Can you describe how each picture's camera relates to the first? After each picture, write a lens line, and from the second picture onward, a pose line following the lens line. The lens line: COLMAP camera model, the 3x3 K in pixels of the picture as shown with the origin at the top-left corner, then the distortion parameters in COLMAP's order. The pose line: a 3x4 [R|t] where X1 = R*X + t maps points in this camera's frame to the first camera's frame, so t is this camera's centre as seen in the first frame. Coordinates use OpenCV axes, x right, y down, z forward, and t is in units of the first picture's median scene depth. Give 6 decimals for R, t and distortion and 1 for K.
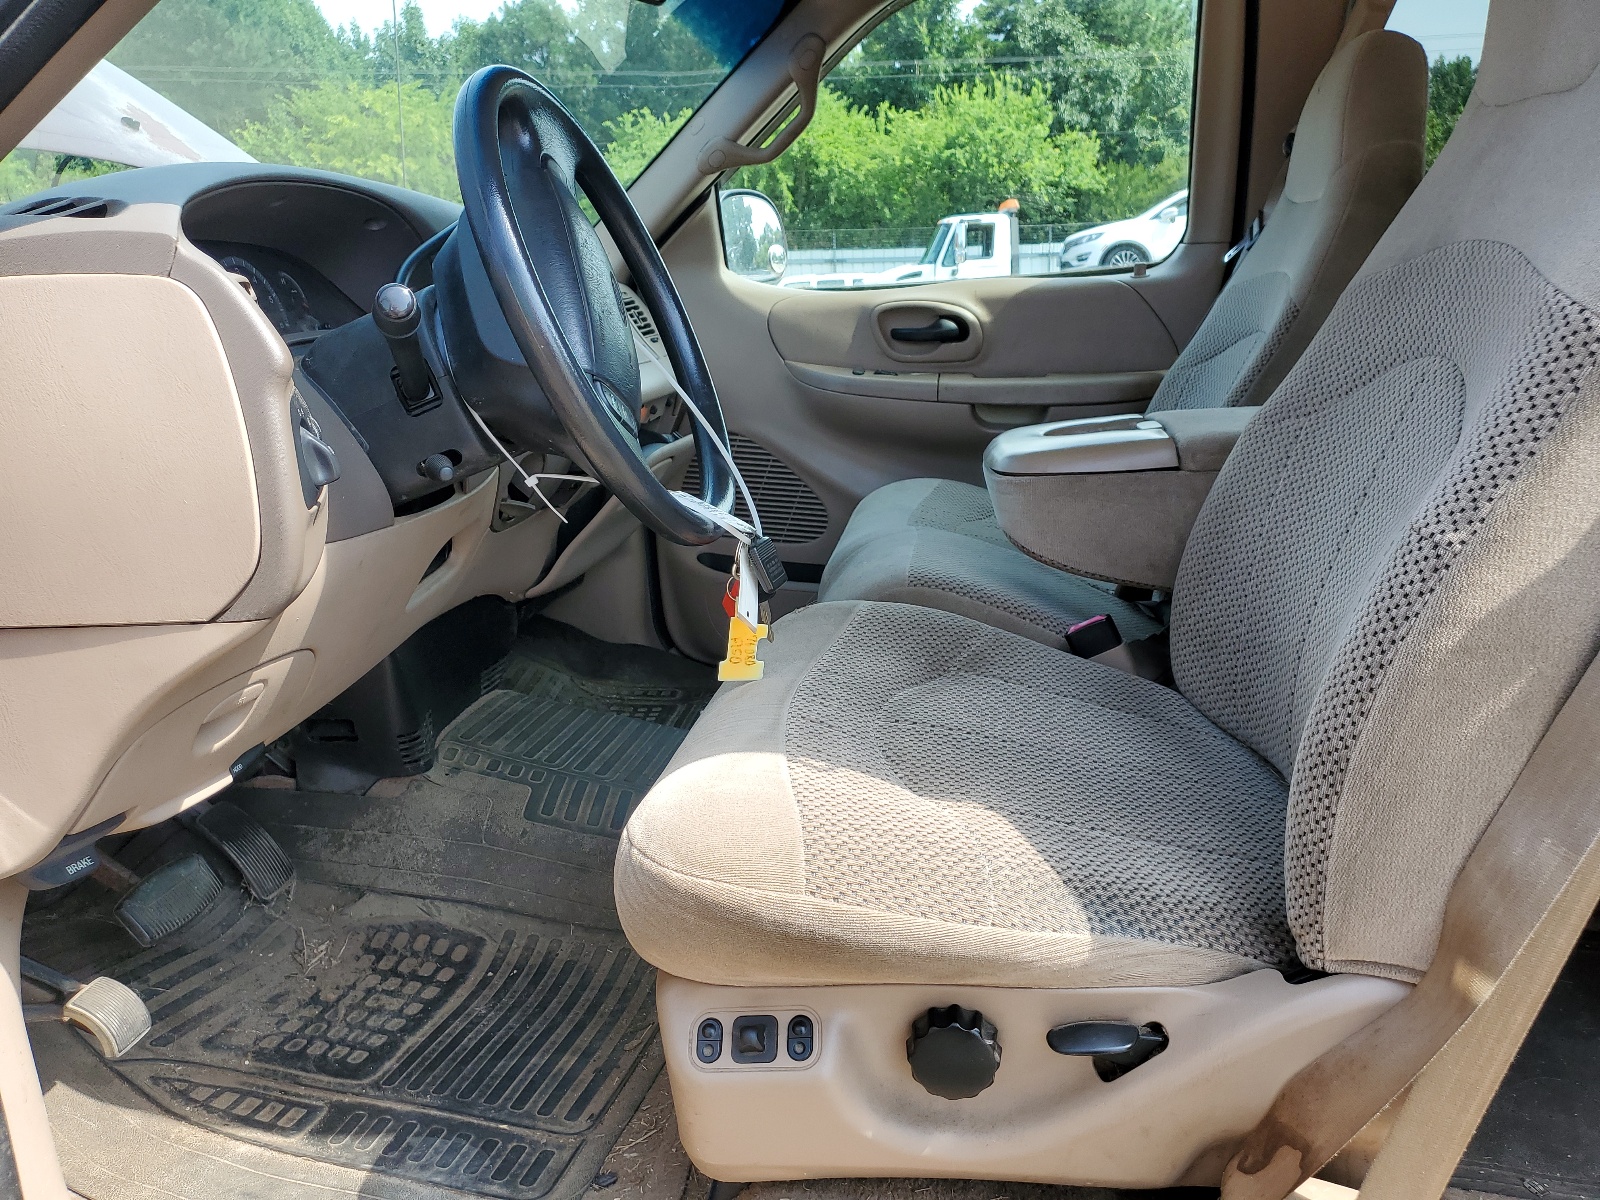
lens RADIAL K [[1187.7, 0, 800.0], [0, 1187.7, 600.0], [0, 0, 1]] dist [0.007023, 0.001660]
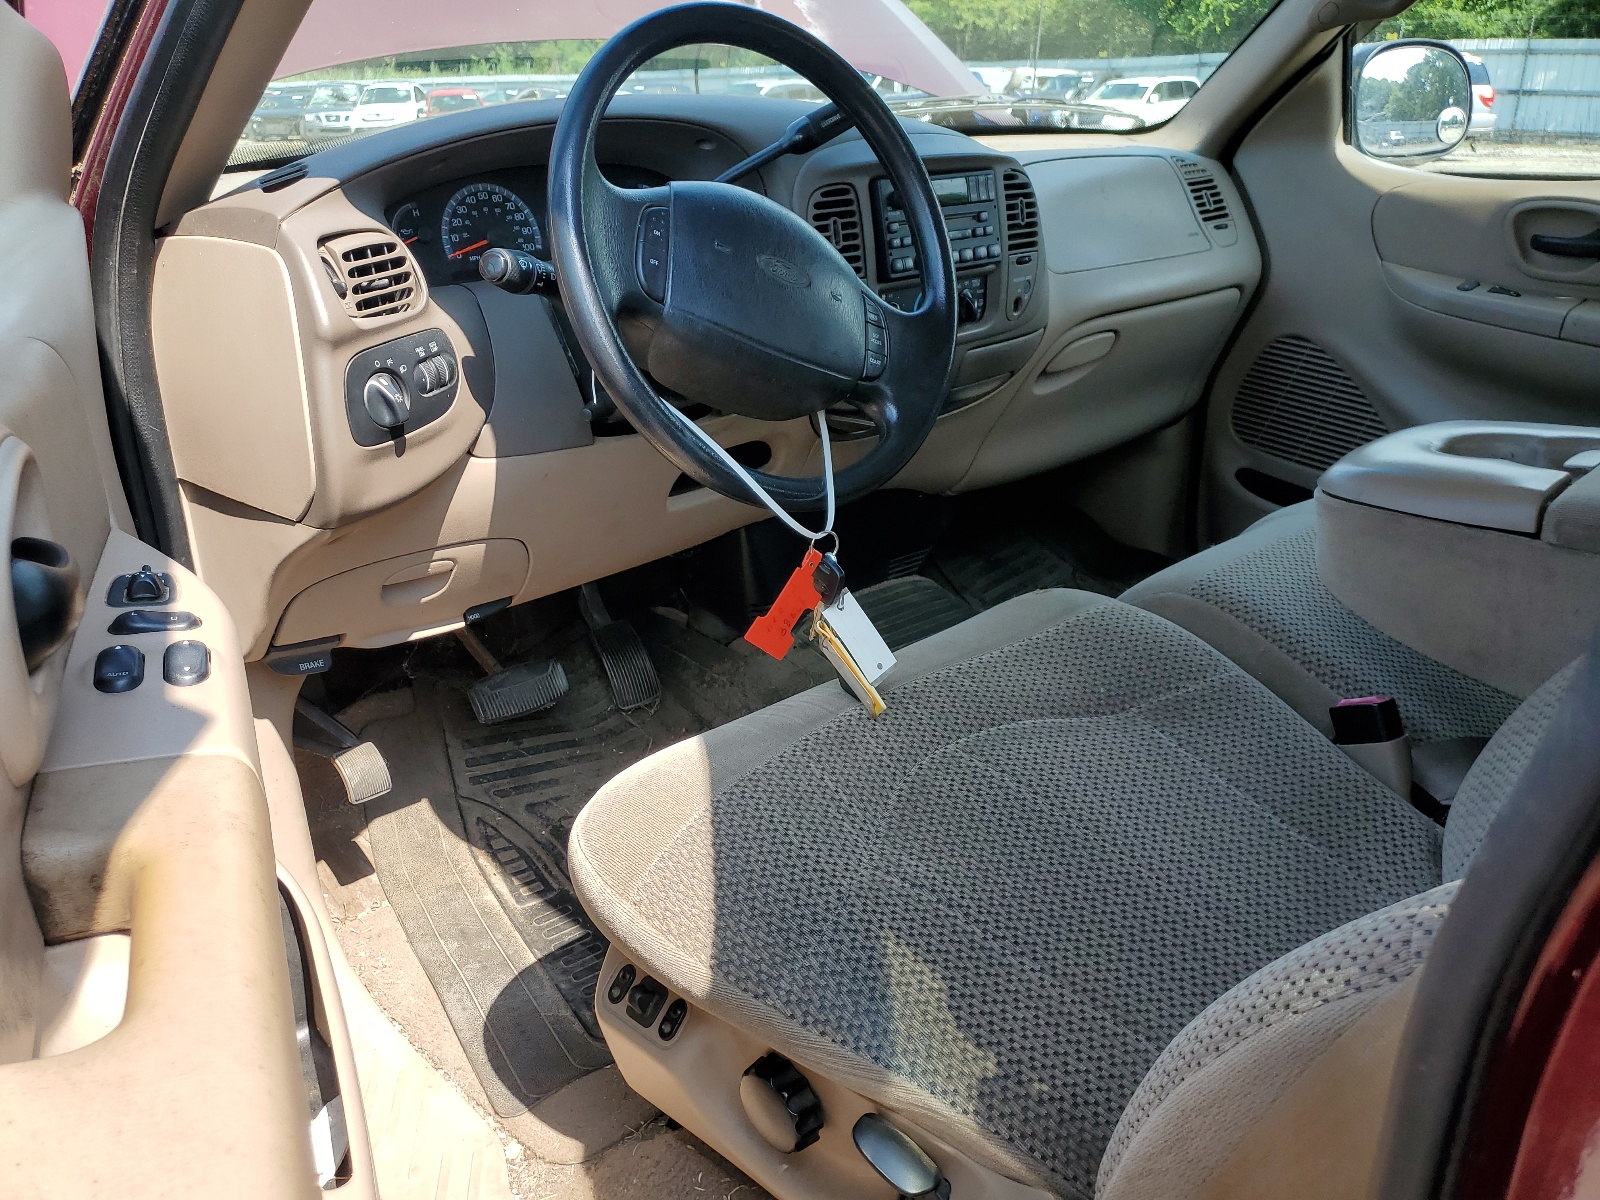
lens RADIAL K [[1187.7, 0, 800.0], [0, 1187.7, 600.0], [0, 0, 1]] dist [0.007023, 0.001660]
pose [[0.796586, 0.253964, -0.548592, 0.364303], [-0.172237, 0.965210, 0.196736, -0.136672], [0.579470, -0.062229, 0.812615, 0.150978]]
